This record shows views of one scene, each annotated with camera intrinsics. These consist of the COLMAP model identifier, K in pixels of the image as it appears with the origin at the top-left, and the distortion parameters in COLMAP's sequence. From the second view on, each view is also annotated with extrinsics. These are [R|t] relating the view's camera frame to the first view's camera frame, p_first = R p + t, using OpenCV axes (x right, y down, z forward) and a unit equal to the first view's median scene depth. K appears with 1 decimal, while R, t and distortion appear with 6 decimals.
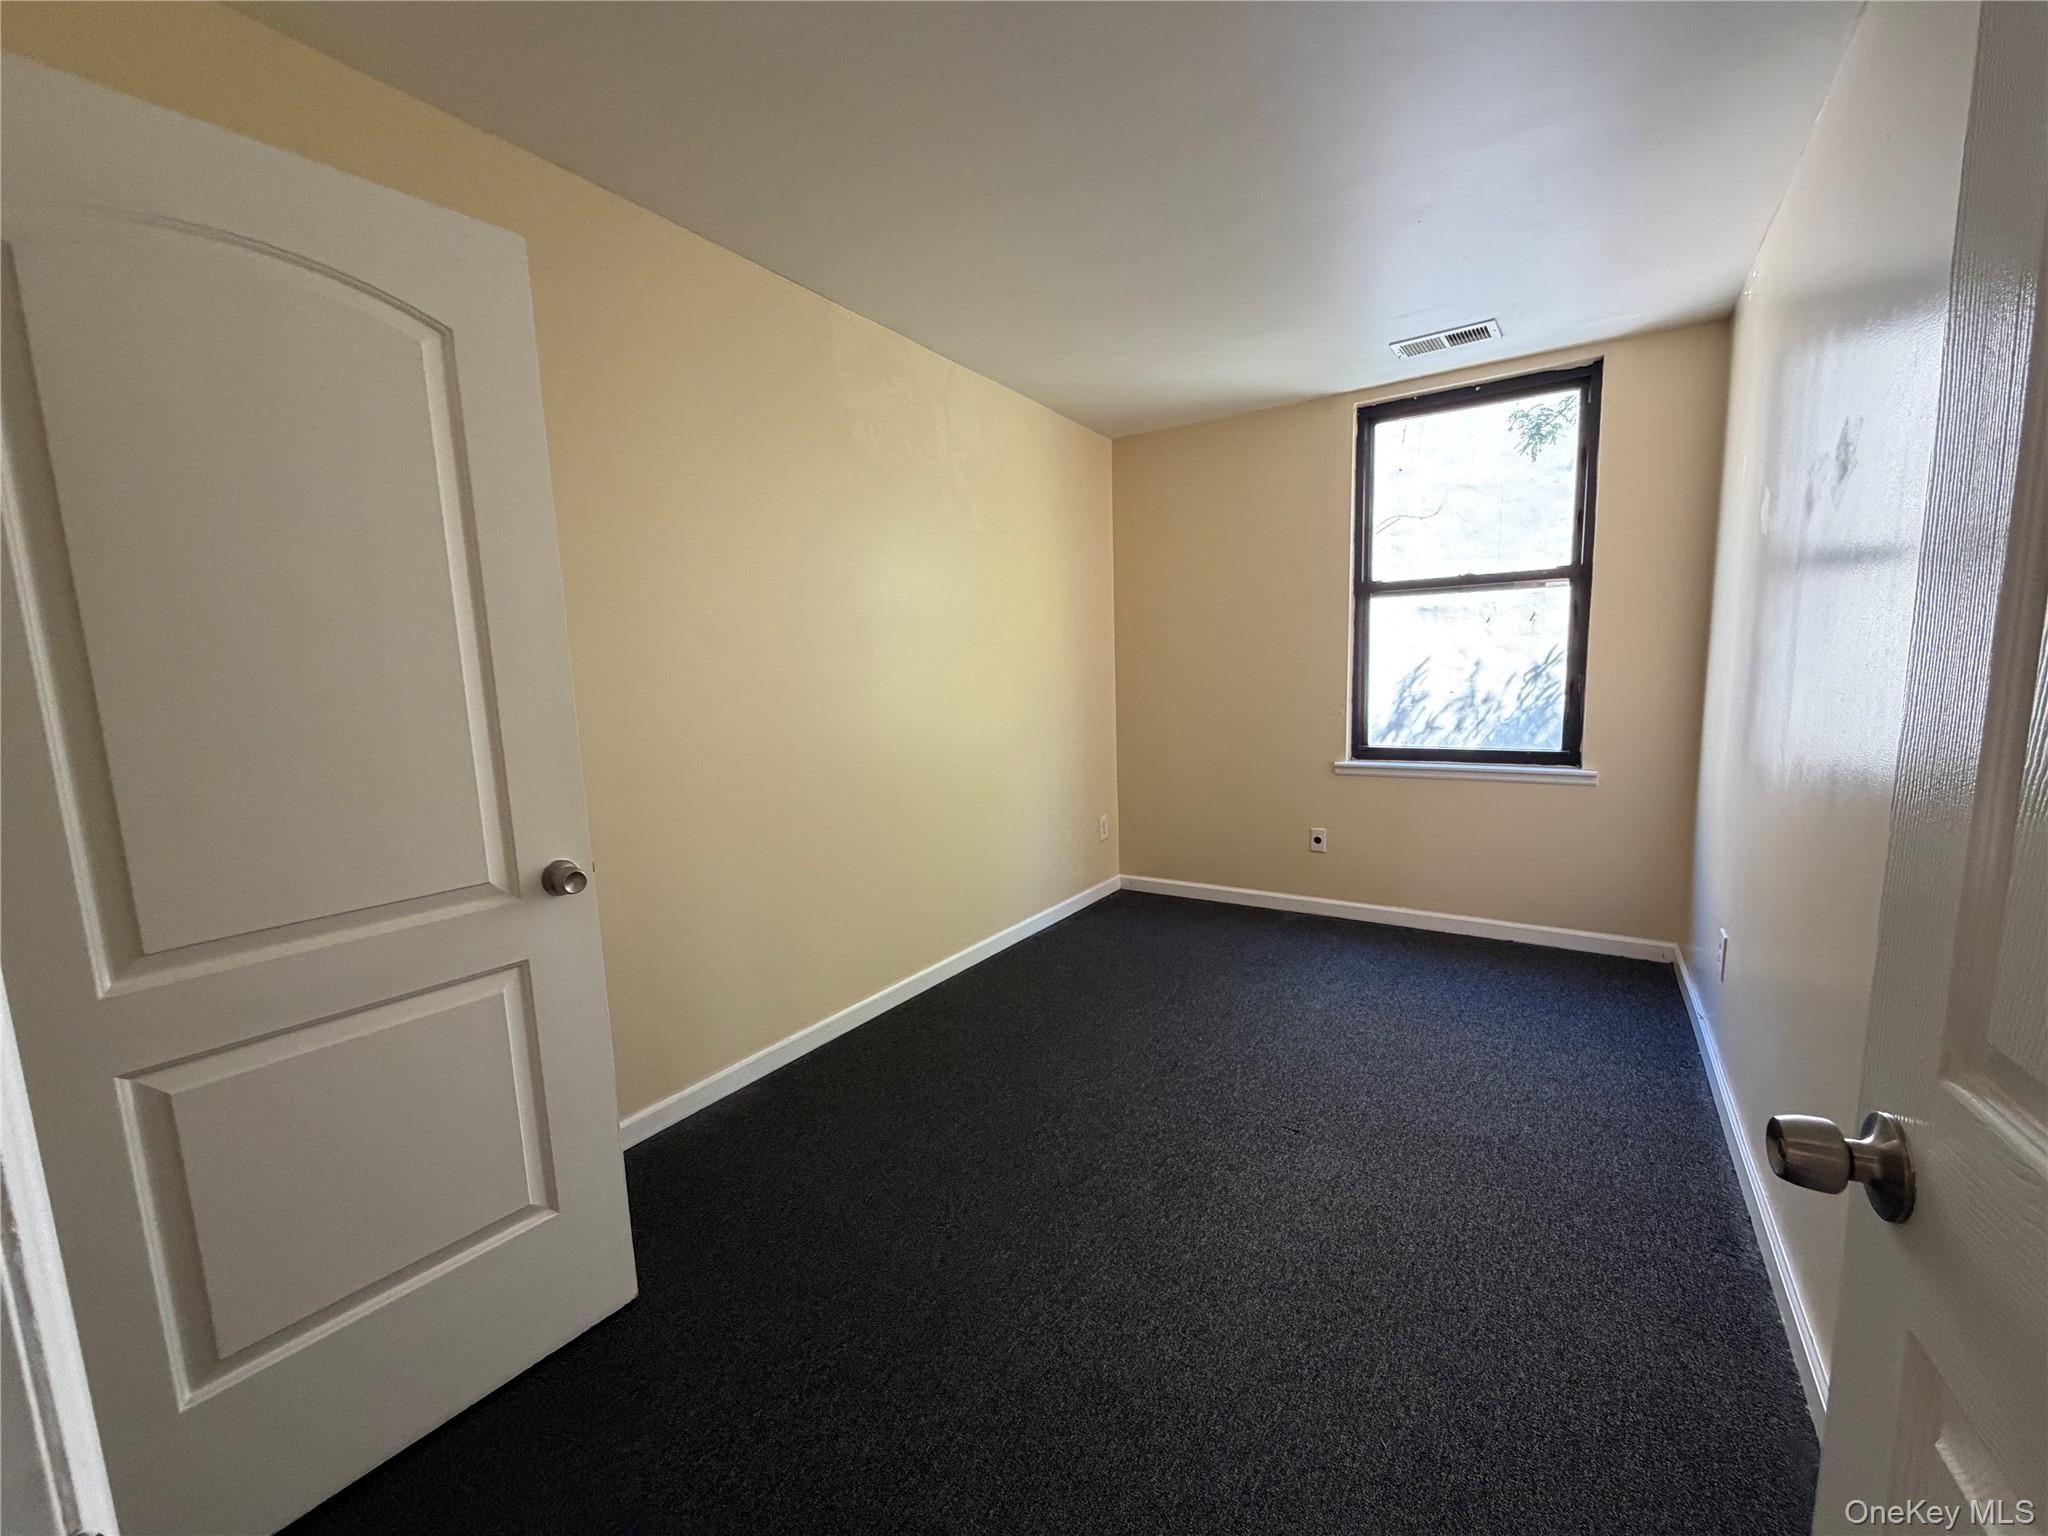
lens RADIAL K [[819.7, 0, 1023.5], [0, 819.7, 773.5], [0, 0, 1]] dist [0.001689, 0.000340]
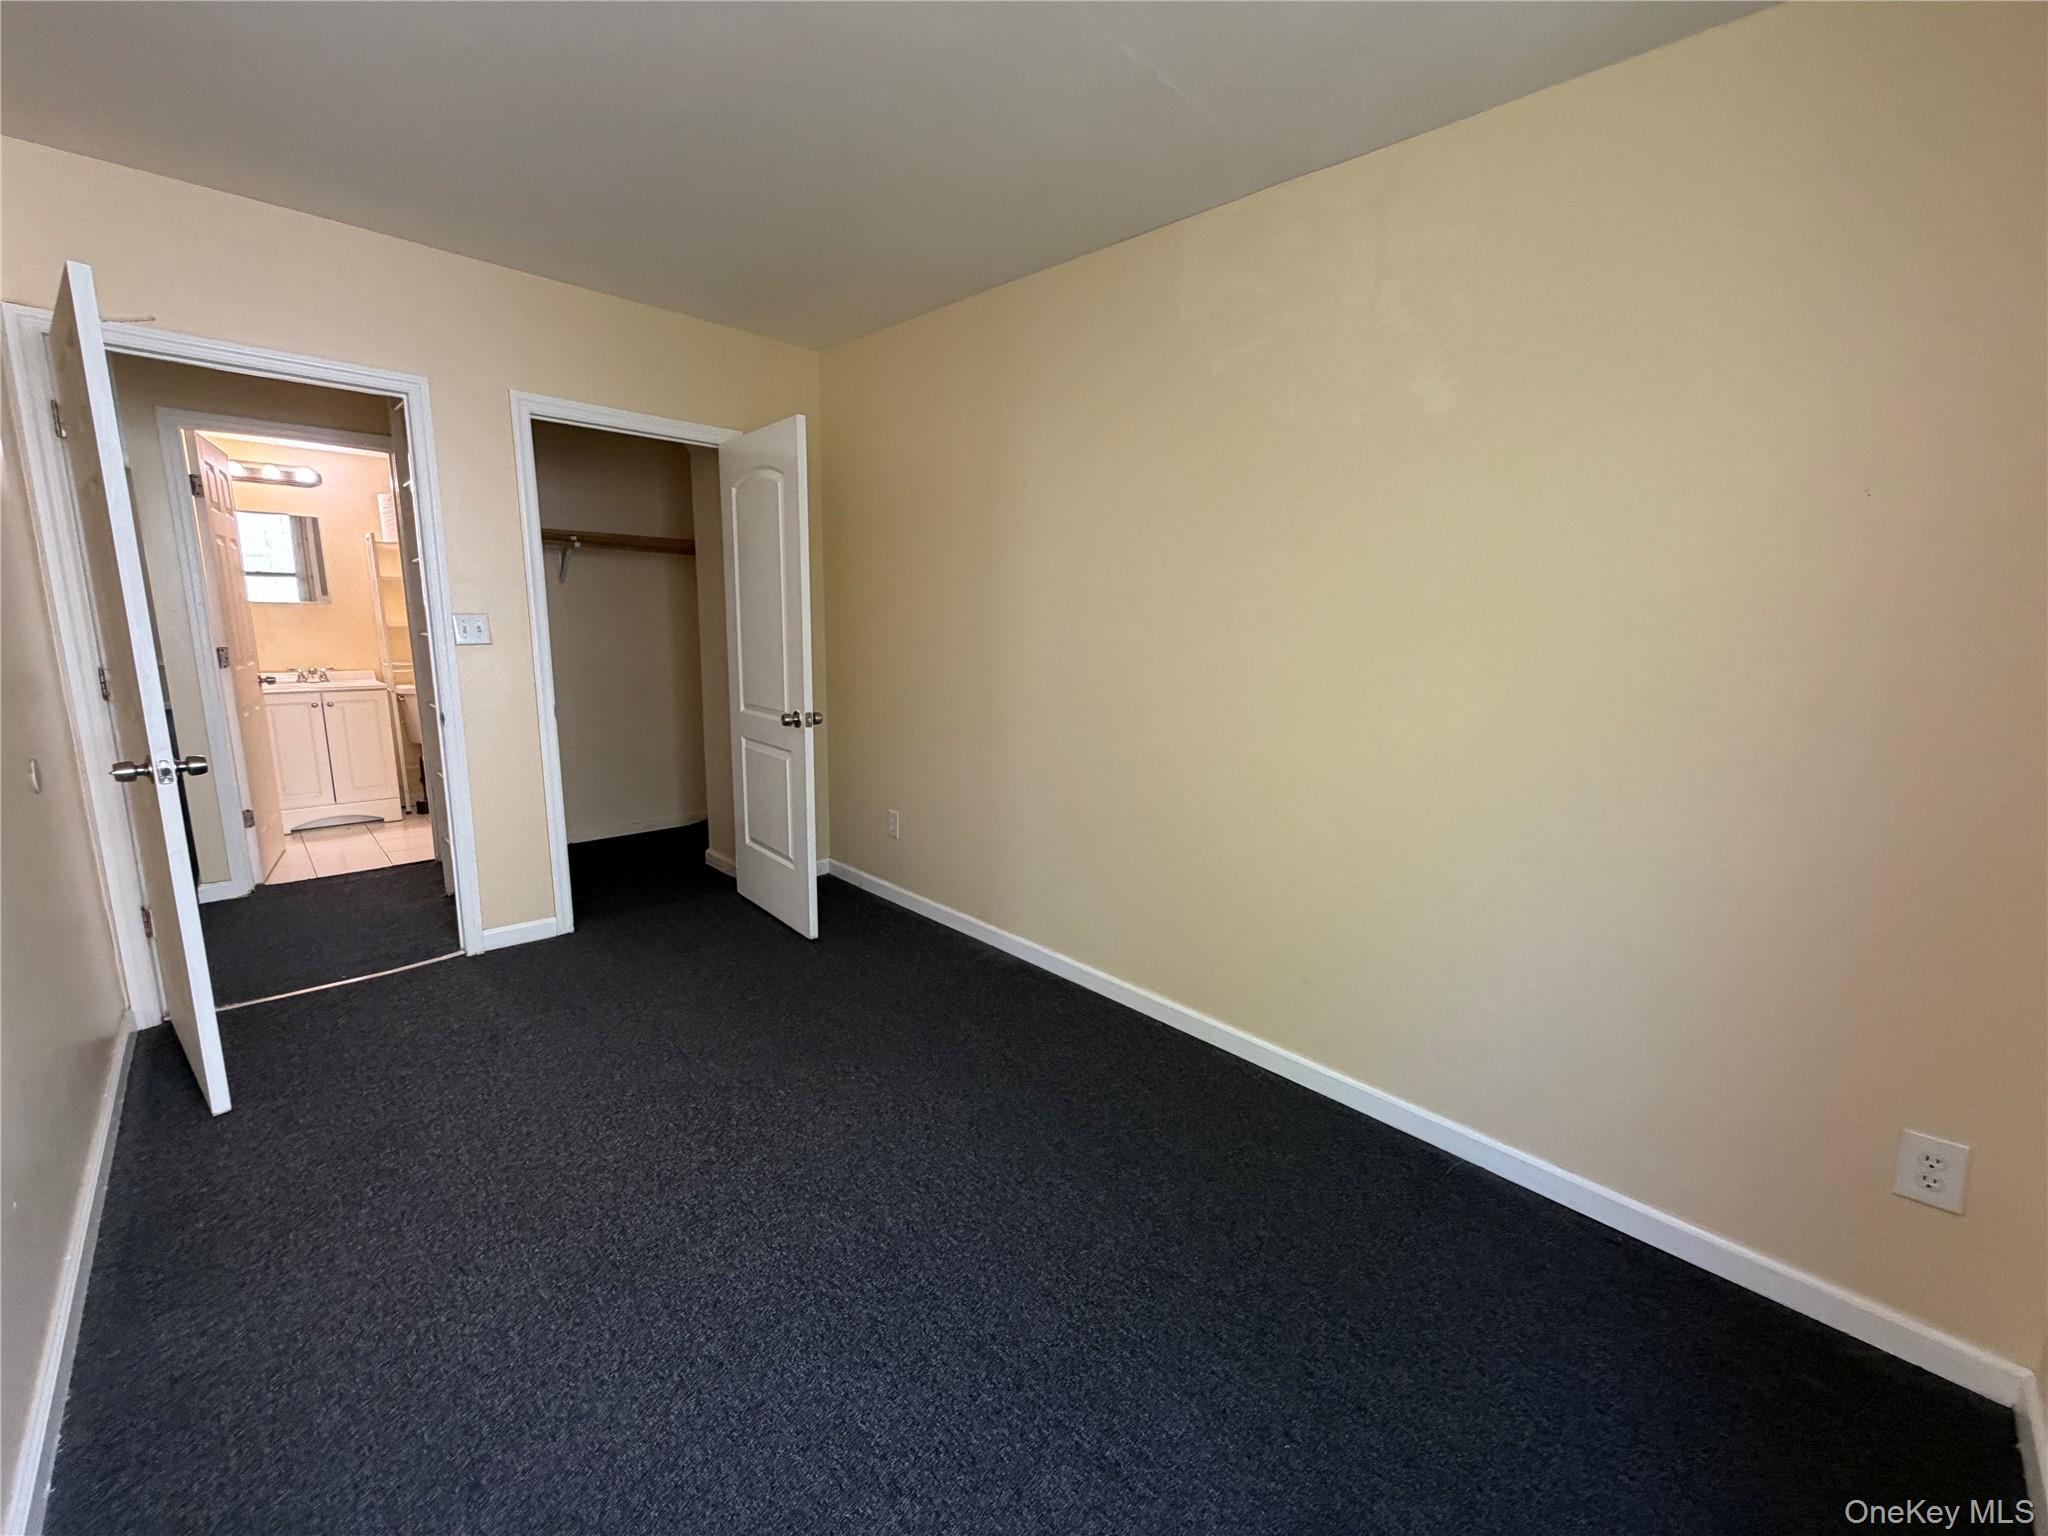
lens RADIAL K [[819.7, 0, 1023.5], [0, 819.7, 773.5], [0, 0, 1]] dist [0.001689, 0.000340]
pose [[-0.208372, 0.210253, -0.955183, 1.168404], [-0.151651, 0.957864, 0.243925, -0.294423], [0.966221, 0.195681, -0.167707, 1.662327]]
